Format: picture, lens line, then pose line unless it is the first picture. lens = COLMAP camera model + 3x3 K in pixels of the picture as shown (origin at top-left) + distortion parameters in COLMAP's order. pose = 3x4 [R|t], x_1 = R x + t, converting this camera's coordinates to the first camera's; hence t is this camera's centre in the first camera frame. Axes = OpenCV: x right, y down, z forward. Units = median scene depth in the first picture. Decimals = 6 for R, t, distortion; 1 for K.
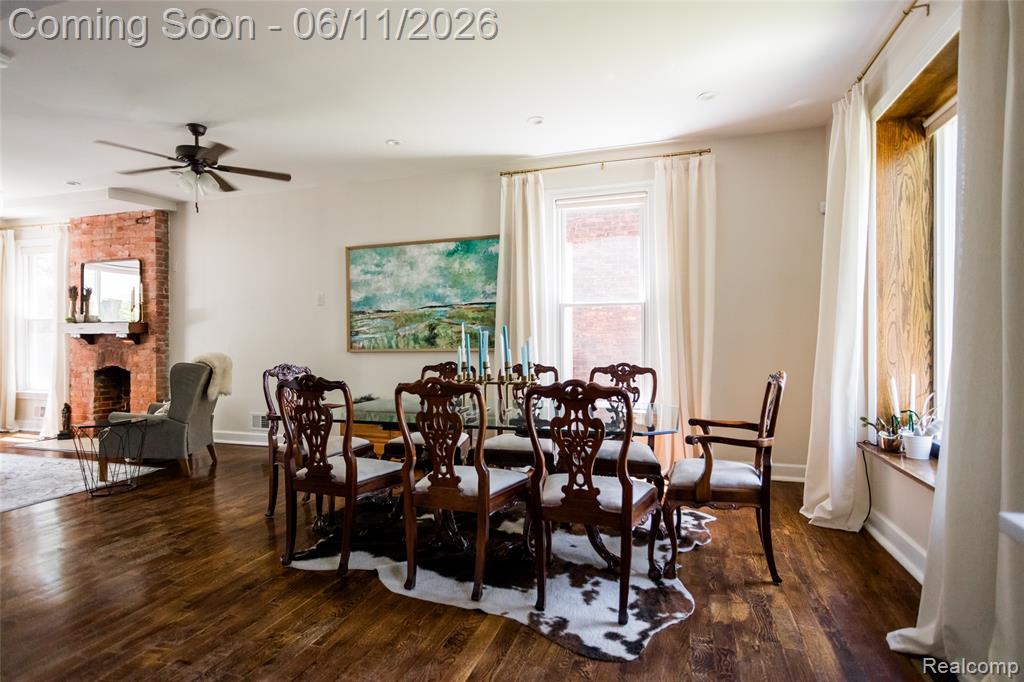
lens RADIAL K [[537.4, 0, 500.2], [0, 537.4, 342.6], [0, 0, 1]] dist [0.000298, 0.001625]
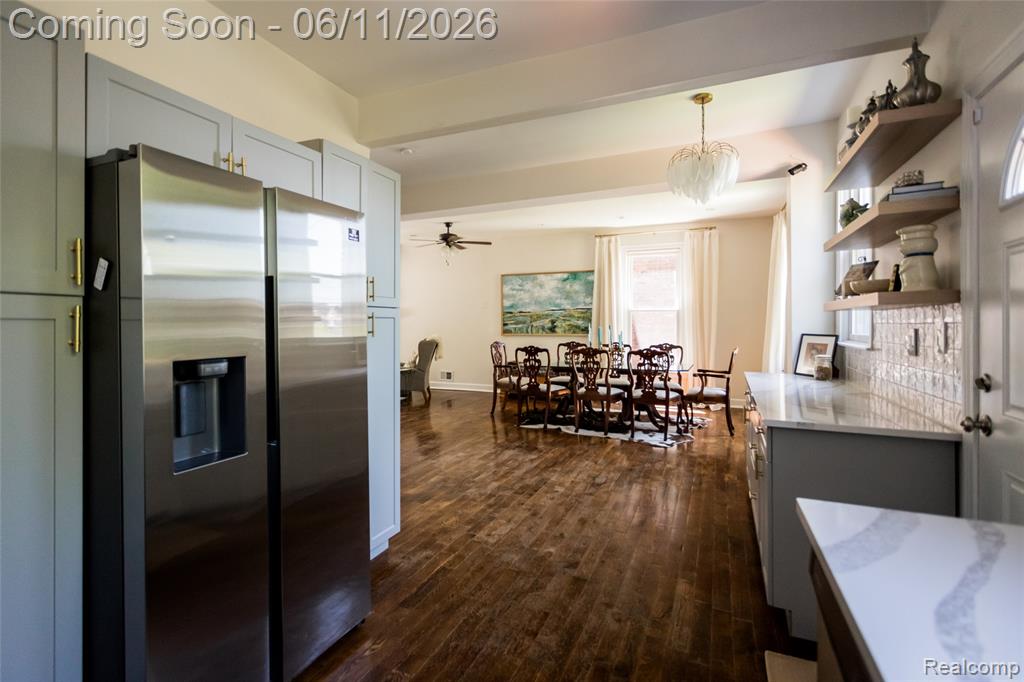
lens RADIAL K [[497.4, 0, 495.8], [0, 497.4, 322.9], [0, 0, 1]] dist [0.001045, 0.000498]
pose [[0.994634, 0.007223, -0.103208, -0.142342], [-0.007701, 0.999961, -0.004232, -0.016379], [0.103174, 0.005004, 0.994651, -0.613792]]
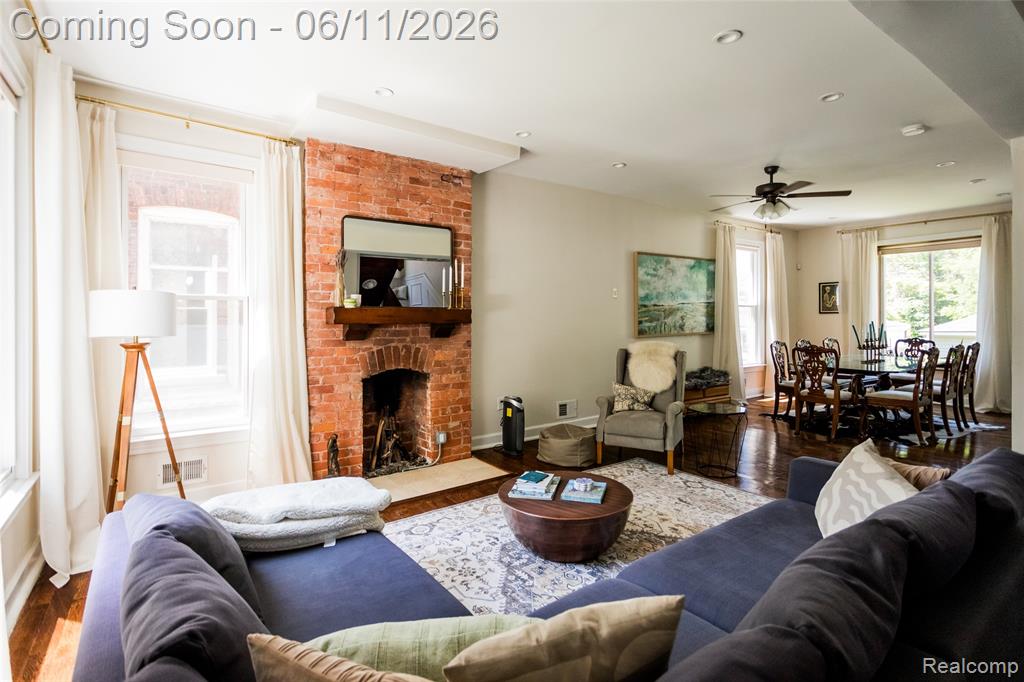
lens RADIAL K [[485.2, 0, 511.0], [0, 485.2, 317.0], [0, 0, 1]] dist [0.001015, 0.000757]
pose [[0.587697, 0.002287, 0.809078, -1.395058], [0.003902, 0.999976, -0.005660, -0.025452], [-0.809072, 0.006483, 0.587674, 0.605622]]
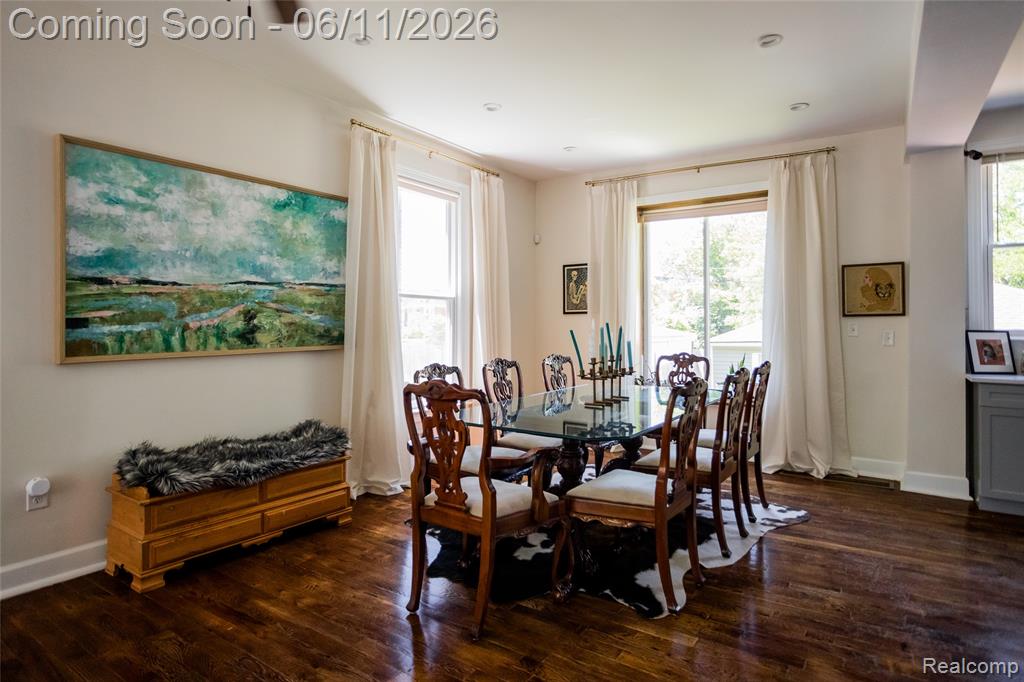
lens RADIAL K [[570.0, 0, 510.5], [0, 570.0, 323.9], [0, 0, 1]] dist [-0.026905, 0.017606]
pose [[0.264629, 0.009921, 0.964299, -0.671082], [0.003607, 0.999930, -0.011278, -0.009864], [-0.964344, 0.006462, 0.264575, 0.521662]]
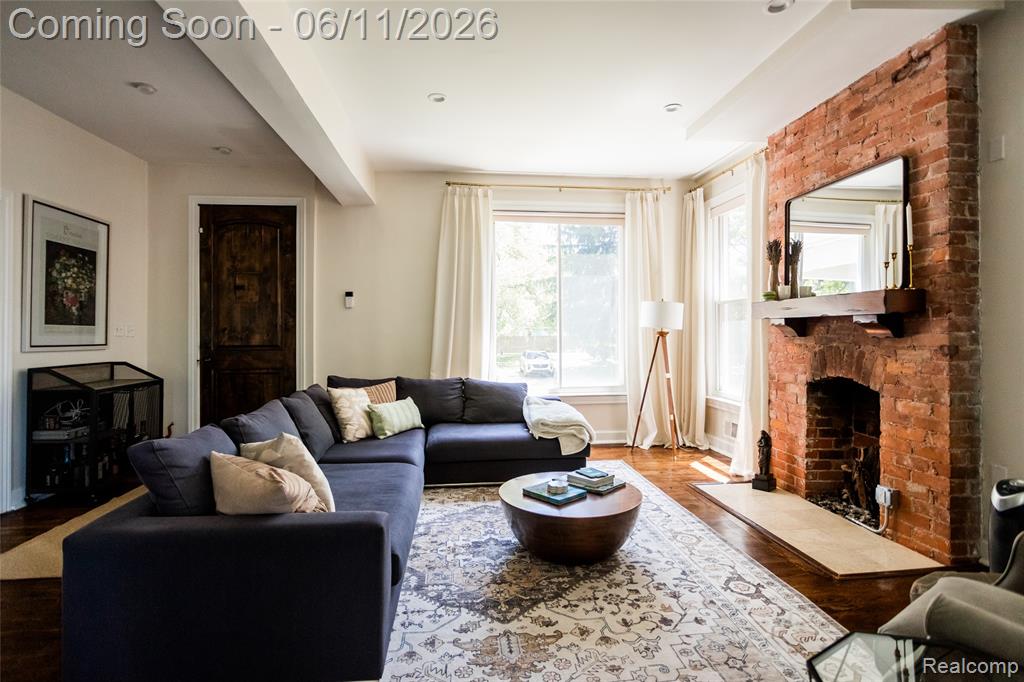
lens RADIAL K [[497.2, 0, 510.8], [0, 497.2, 328.0], [0, 0, 1]] dist [-0.002584, 0.001157]
pose [[0.419184, -0.006724, -0.907876, -0.497596], [-0.003560, 0.999953, -0.009050, 0.000296], [0.907894, 0.007026, 0.419140, 0.601560]]
